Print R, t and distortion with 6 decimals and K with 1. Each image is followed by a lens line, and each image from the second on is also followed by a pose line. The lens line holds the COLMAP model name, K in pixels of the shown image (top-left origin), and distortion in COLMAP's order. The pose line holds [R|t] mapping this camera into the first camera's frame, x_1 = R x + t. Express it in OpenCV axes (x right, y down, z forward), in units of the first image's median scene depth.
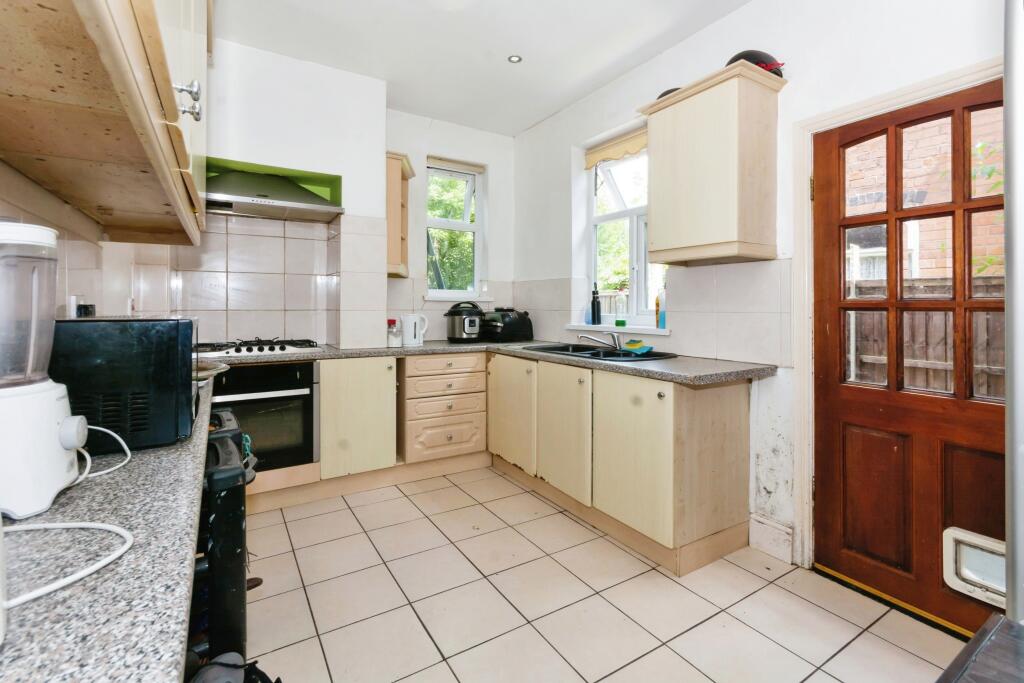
lens RADIAL K [[470.1, 0, 523.1], [0, 470.1, 303.2], [0, 0, 1]] dist [0.002596, -0.000438]
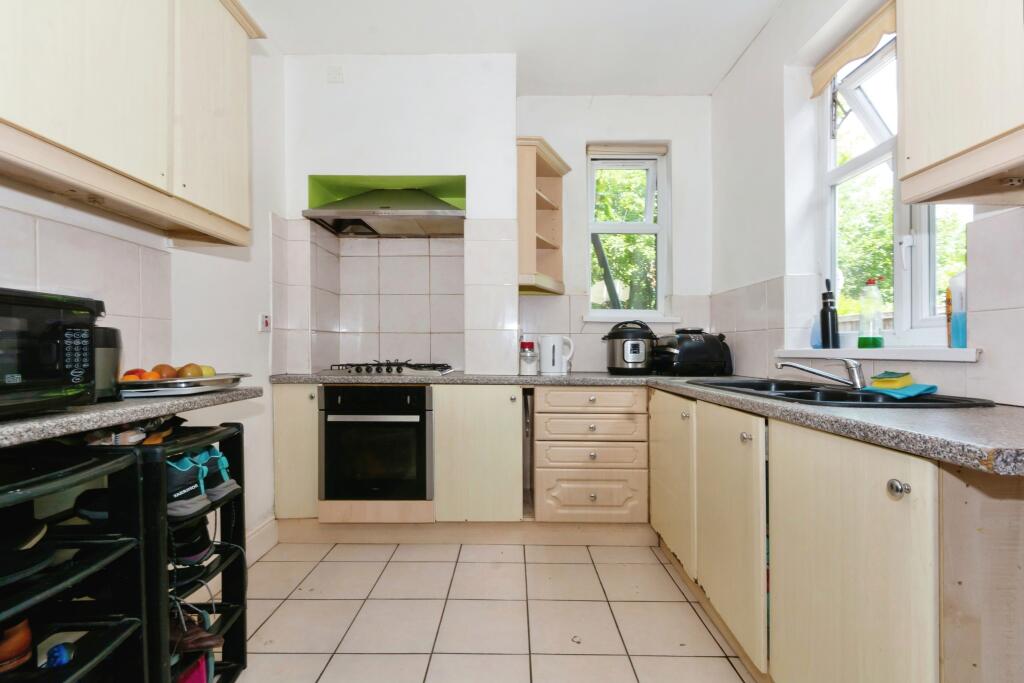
lens RADIAL K [[470.1, 0, 512.5], [0, 470.1, 344.5], [0, 0, 1]] dist [0.002596, -0.000438]
pose [[0.841307, -0.005619, -0.540528, 0.147808], [0.002315, 0.999974, -0.006792, 0.045389], [0.540552, 0.004463, 0.841299, 0.296421]]
